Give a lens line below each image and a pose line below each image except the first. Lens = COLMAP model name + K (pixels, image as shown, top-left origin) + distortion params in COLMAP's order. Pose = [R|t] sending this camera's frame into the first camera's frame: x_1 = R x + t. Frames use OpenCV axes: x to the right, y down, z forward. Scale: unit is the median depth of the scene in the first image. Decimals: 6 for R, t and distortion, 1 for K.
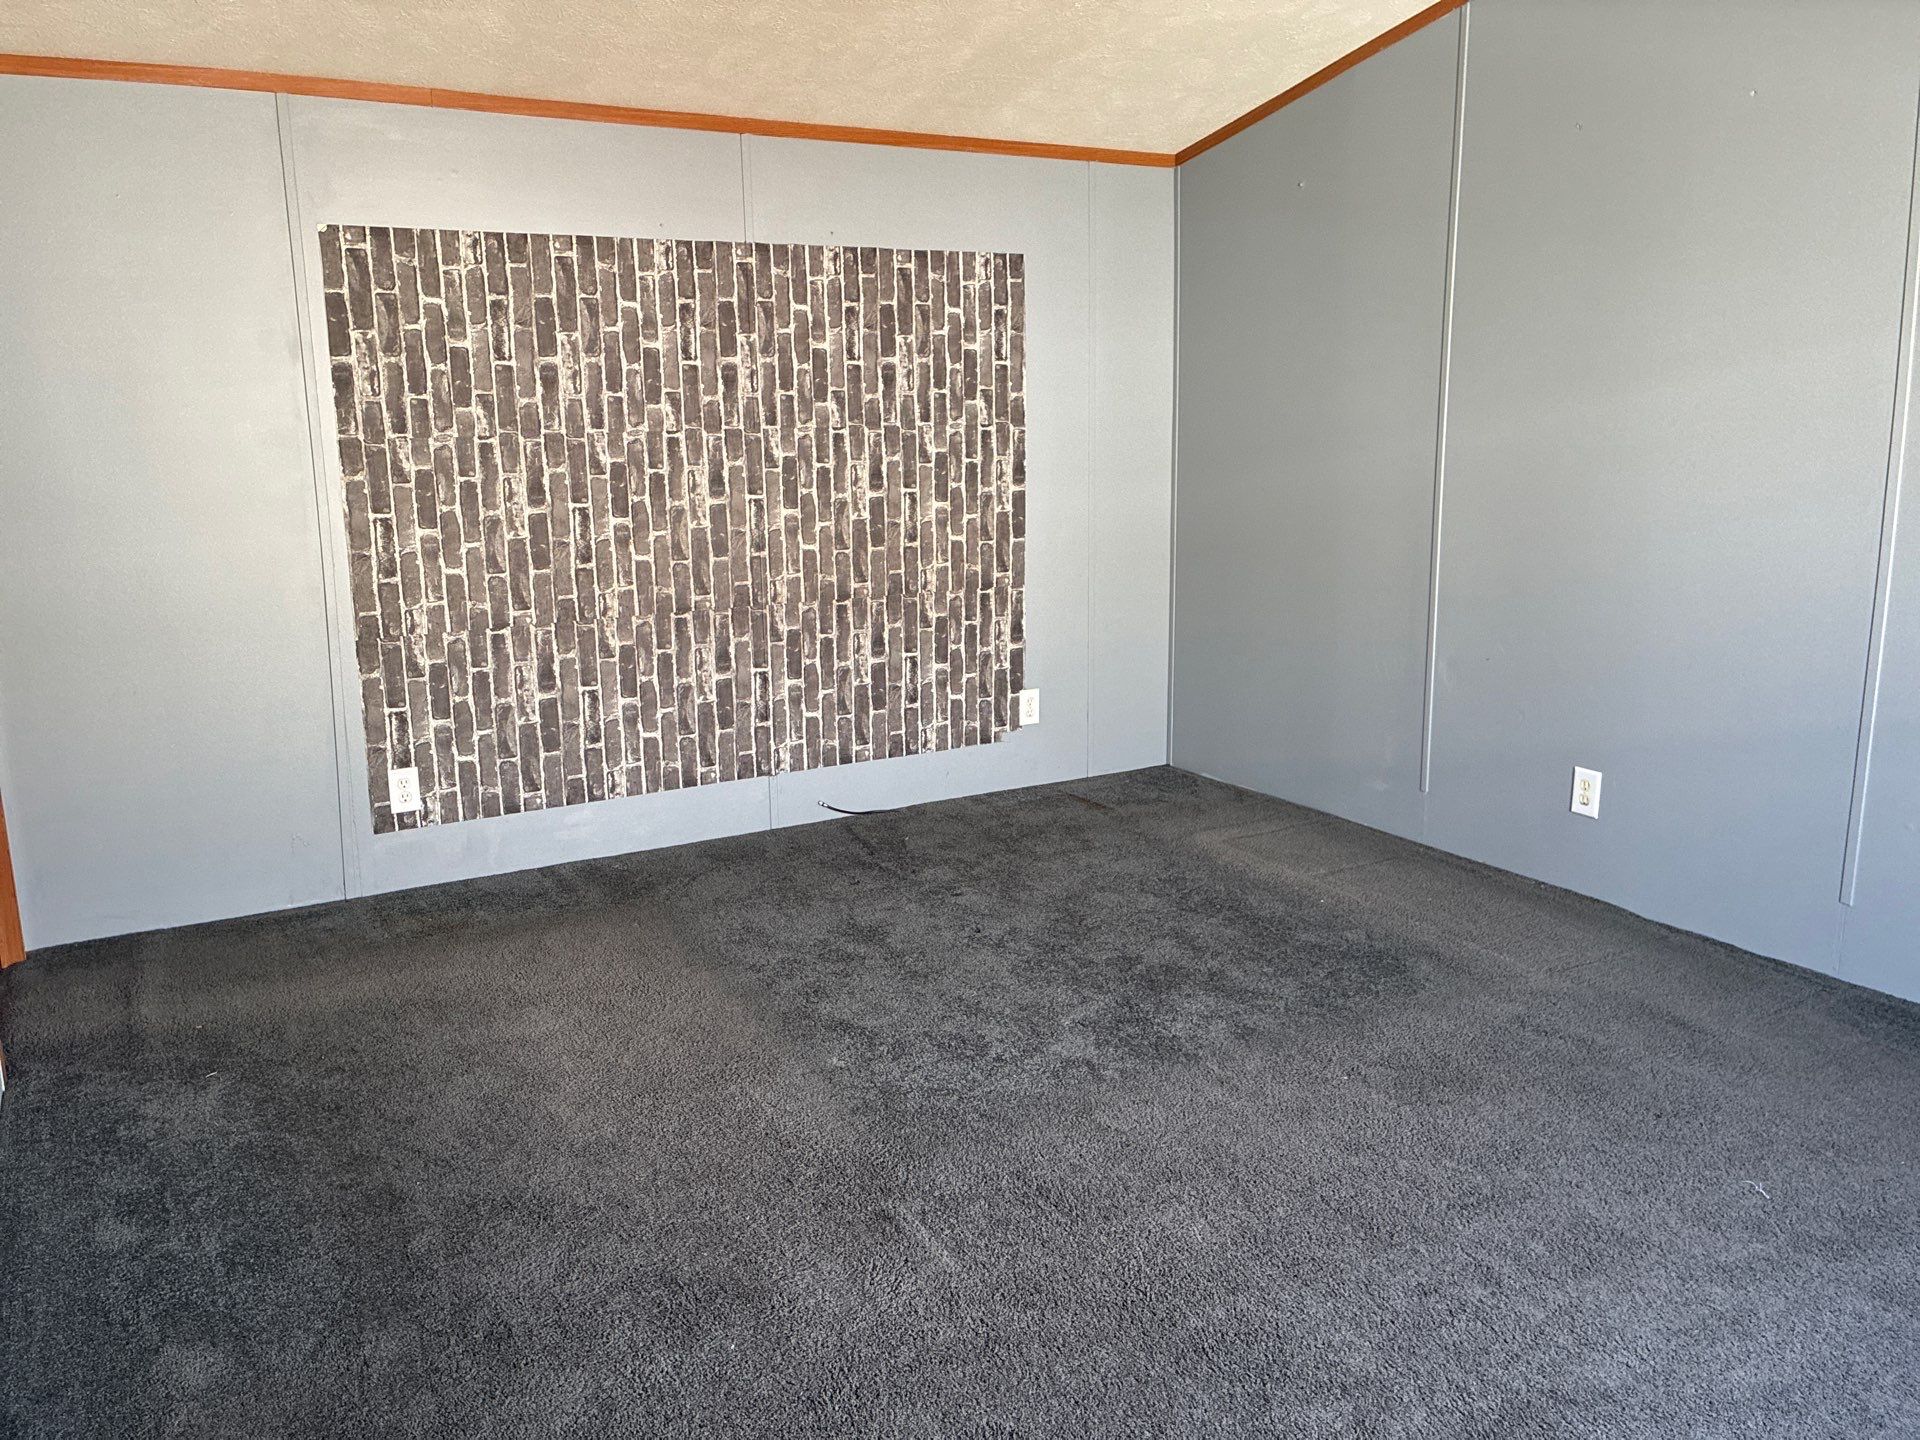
lens RADIAL K [[1487.6, 0, 960.7], [0, 1487.6, 762.9], [0, 0, 1]] dist [0.000178, -0.001800]
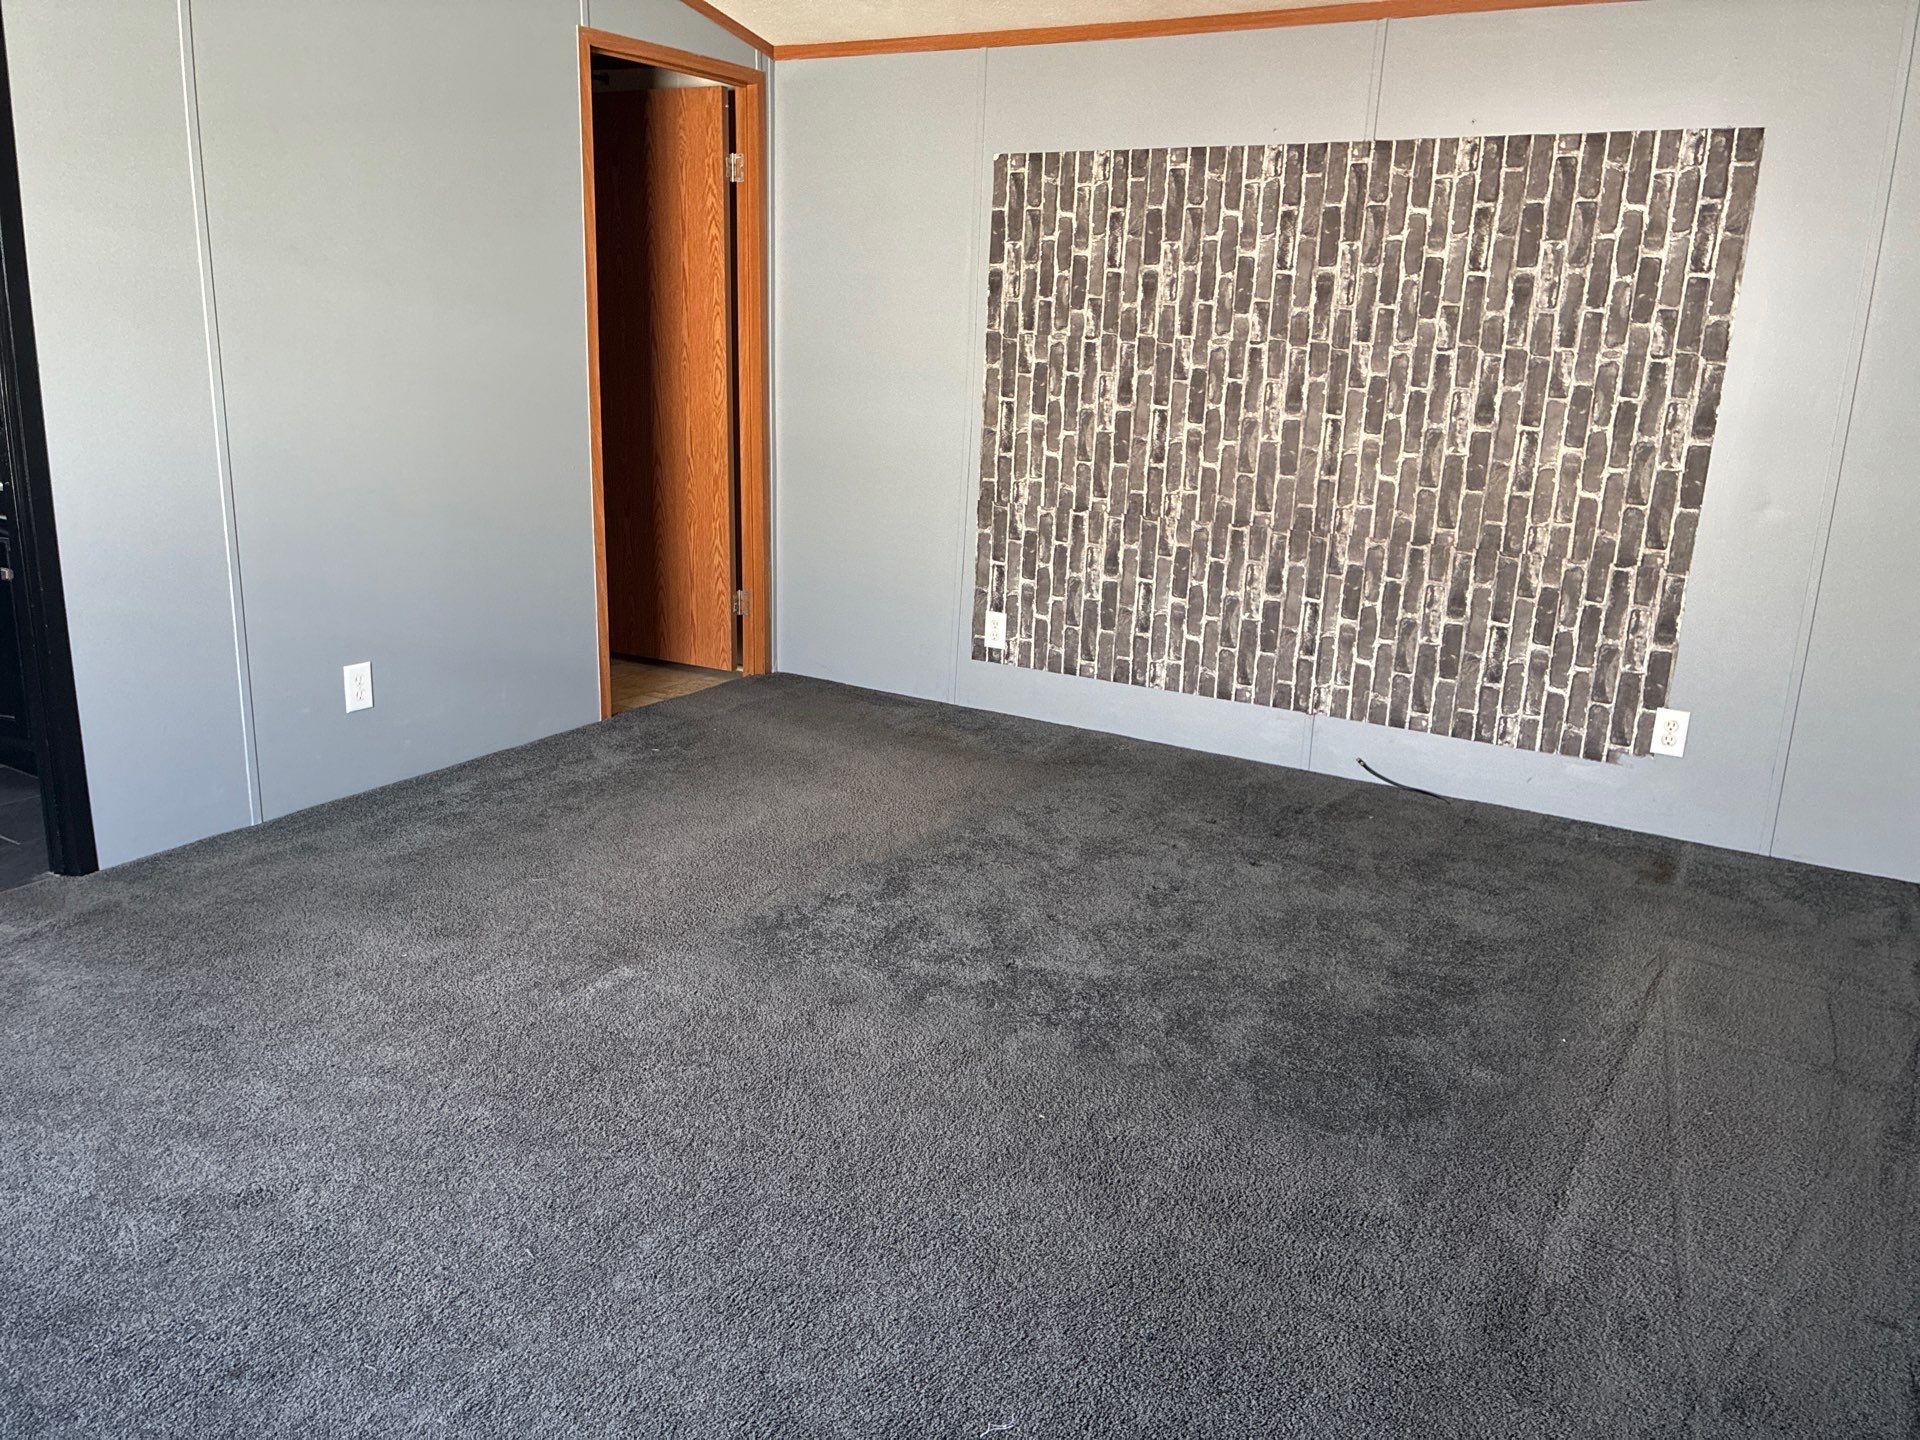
lens RADIAL K [[1500.8, 0, 960.0], [0, 1500.8, 720.0], [0, 0, 1]] dist [0.014472, 0.003321]
pose [[0.467305, 0.258815, -0.845364, 0.663602], [-0.239391, 0.957512, 0.160818, -0.101467], [0.851068, 0.127222, 0.509409, 0.376988]]
